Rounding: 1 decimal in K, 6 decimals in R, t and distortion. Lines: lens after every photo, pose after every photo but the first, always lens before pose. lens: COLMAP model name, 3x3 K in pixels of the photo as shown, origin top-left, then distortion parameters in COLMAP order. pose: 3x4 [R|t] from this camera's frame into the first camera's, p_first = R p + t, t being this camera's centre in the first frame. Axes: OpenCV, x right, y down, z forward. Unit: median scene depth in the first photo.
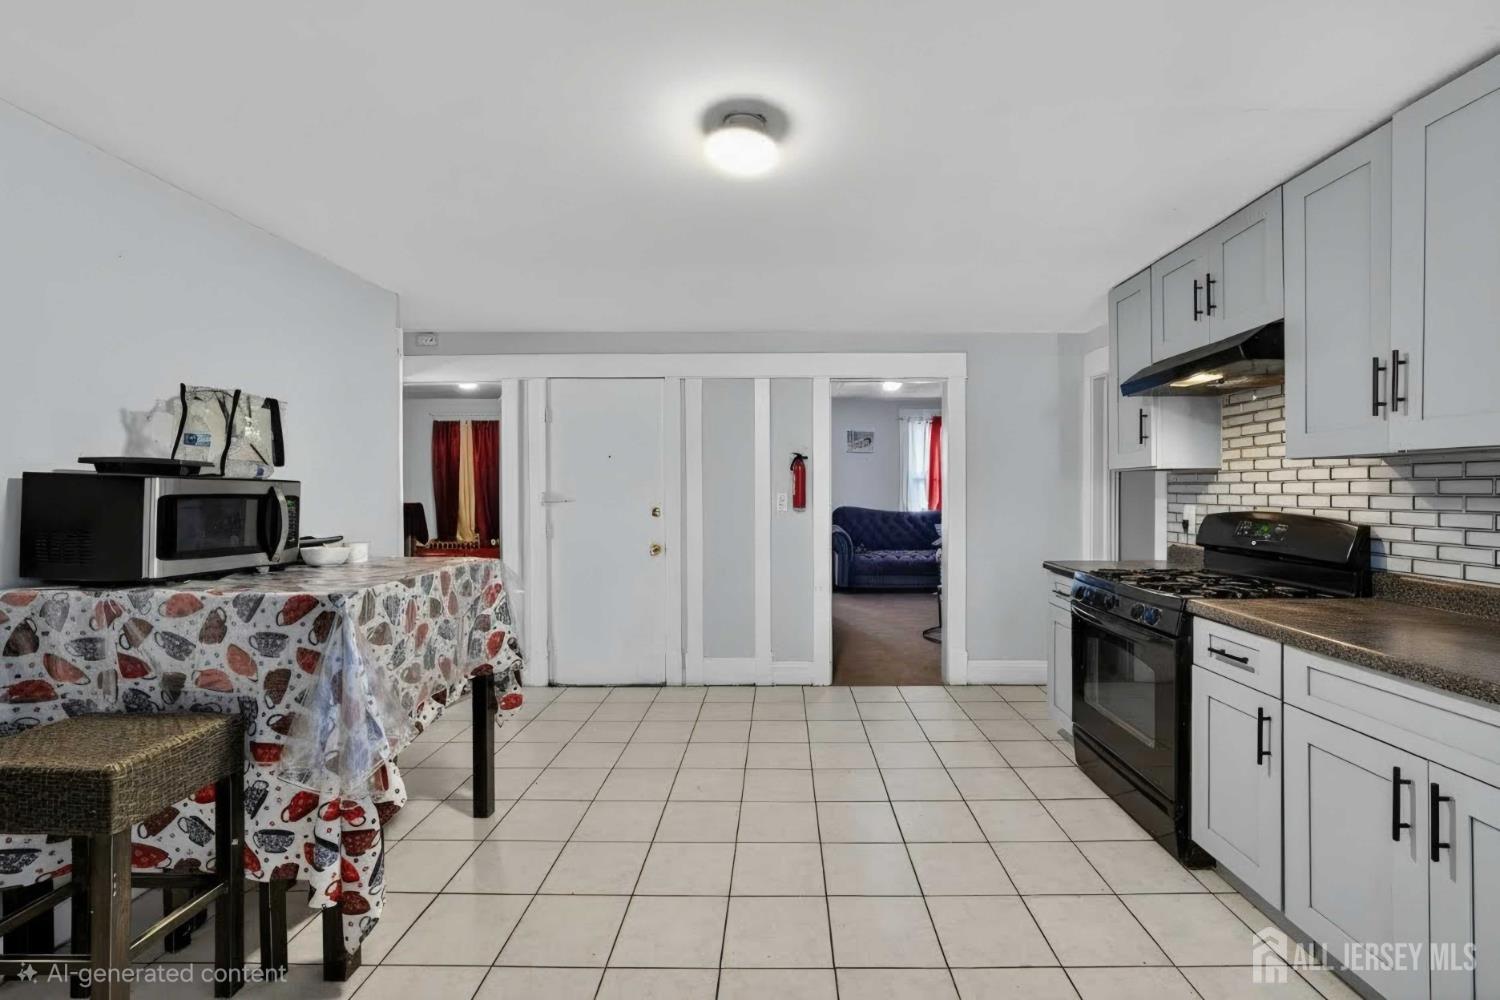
lens RADIAL K [[613.7, 0, 754.9], [0, 613.7, 486.8], [0, 0, 1]] dist [0.000057, 0.000034]
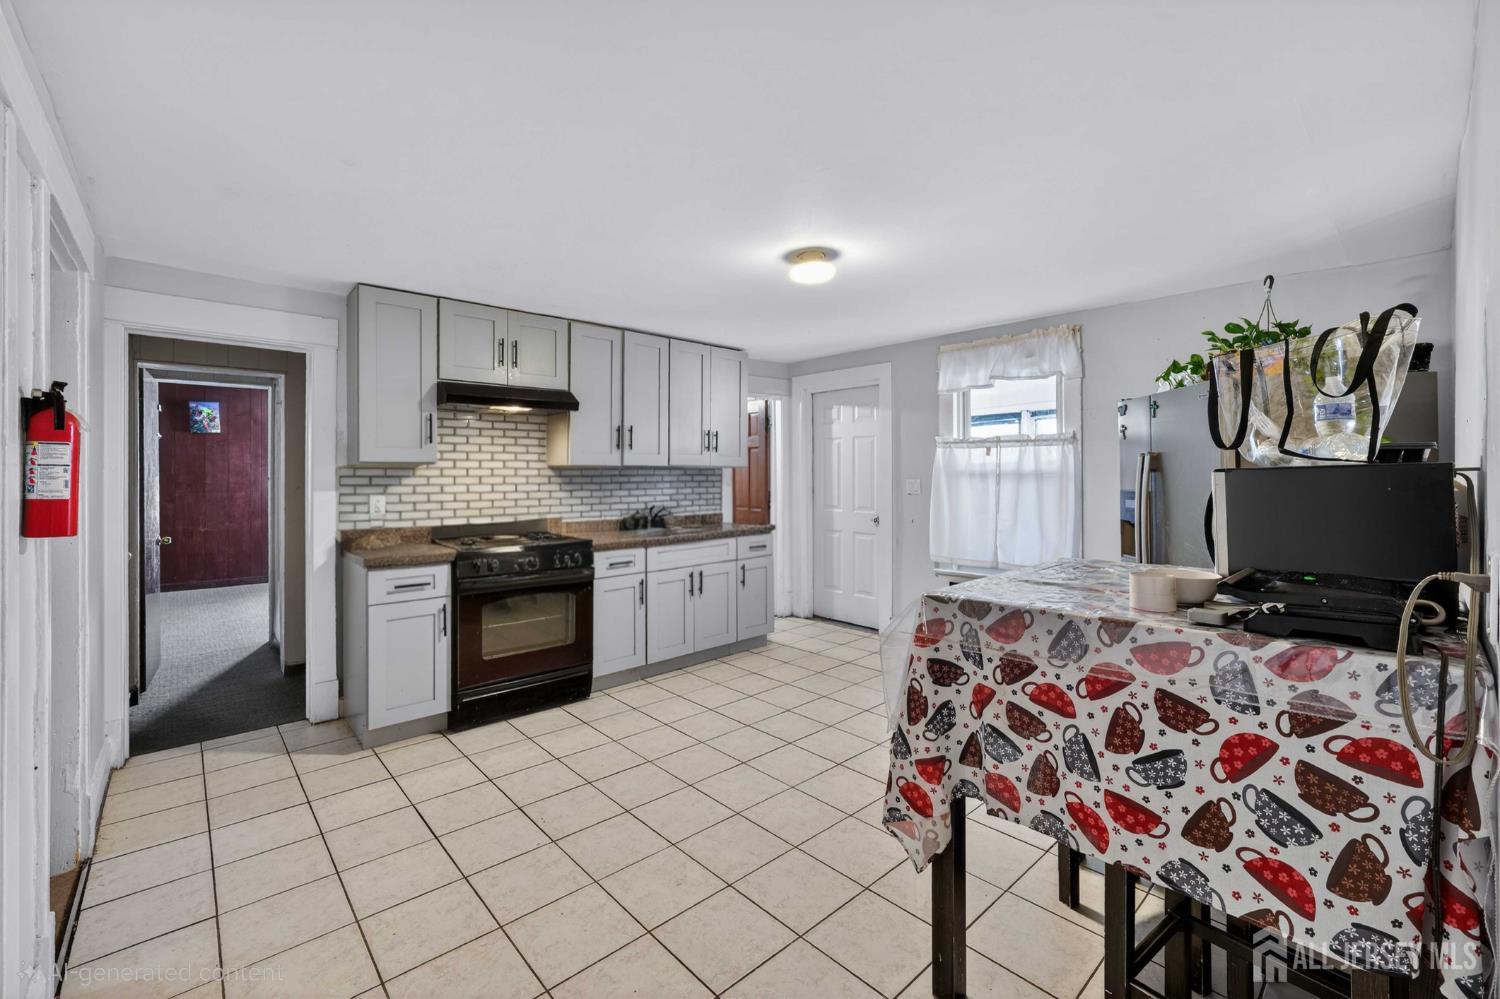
lens RADIAL K [[613.7, 0, 754.9], [0, 613.7, 486.3], [0, 0, 1]] dist [0.000057, 0.000034]
pose [[-0.705017, -0.027126, 0.708671, -0.819398], [-0.014076, 0.999607, 0.024258, -0.035343], [-0.709050, 0.007127, -0.705122, 1.818082]]
